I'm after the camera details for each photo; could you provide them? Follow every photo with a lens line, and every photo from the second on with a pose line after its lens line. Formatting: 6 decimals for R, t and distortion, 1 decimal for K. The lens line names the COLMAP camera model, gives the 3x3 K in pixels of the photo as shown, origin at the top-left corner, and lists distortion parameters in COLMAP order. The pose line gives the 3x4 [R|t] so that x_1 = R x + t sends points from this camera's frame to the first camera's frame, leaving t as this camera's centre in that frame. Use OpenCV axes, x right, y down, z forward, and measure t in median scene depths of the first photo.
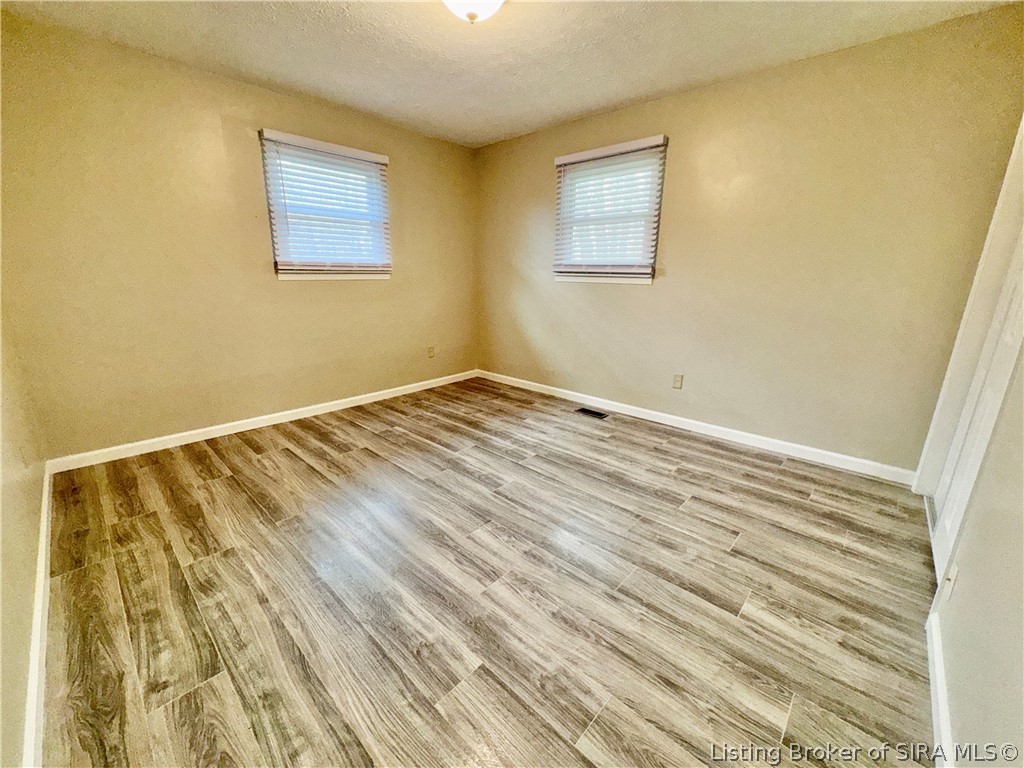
lens RADIAL K [[411.9, 0, 509.7], [0, 411.9, 381.5], [0, 0, 1]] dist [-0.002854, 0.000915]
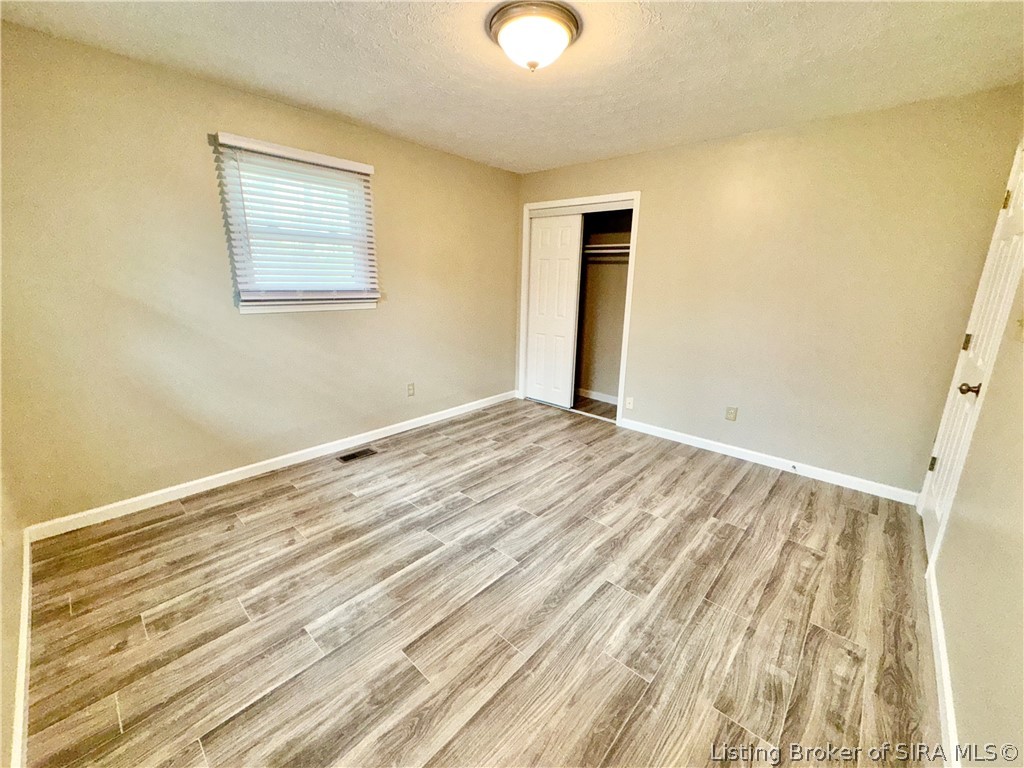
lens RADIAL K [[411.9, 0, 514.0], [0, 411.9, 379.9], [0, 0, 1]] dist [-0.002854, 0.000915]
pose [[-0.014003, -0.254209, 0.967048, -0.854699], [0.235856, 0.939013, 0.250254, -0.300097], [-0.971687, 0.231589, 0.046808, 0.811861]]
